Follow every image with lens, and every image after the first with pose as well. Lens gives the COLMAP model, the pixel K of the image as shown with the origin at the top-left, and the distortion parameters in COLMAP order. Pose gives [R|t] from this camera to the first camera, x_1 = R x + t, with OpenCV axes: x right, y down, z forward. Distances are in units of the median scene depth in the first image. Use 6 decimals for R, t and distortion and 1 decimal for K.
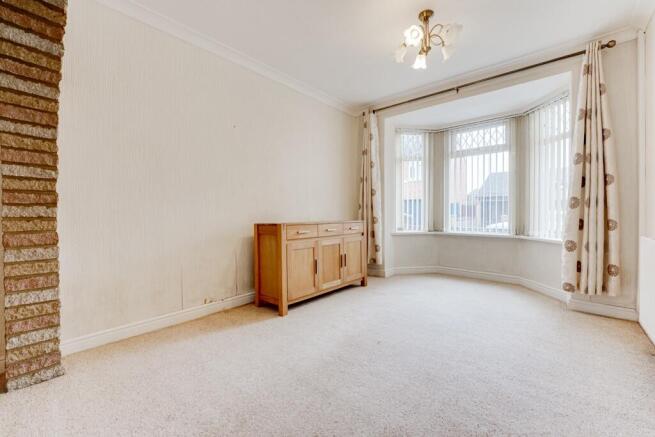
lens RADIAL K [[272.2, 0, 334.5], [0, 272.2, 211.0], [0, 0, 1]] dist [0.000067, 0.000113]
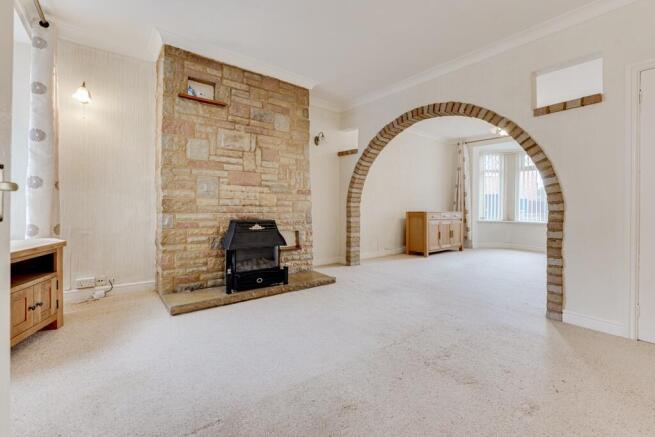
lens RADIAL K [[269.5, 0, 325.4], [0, 269.5, 200.7], [0, 0, 1]] dist [-0.000491, -0.000072]
pose [[0.977327, 0.011741, -0.211410, -0.323328], [-0.014769, 0.999810, -0.012752, 0.001271], [0.211220, 0.015586, 0.977314, -0.708965]]
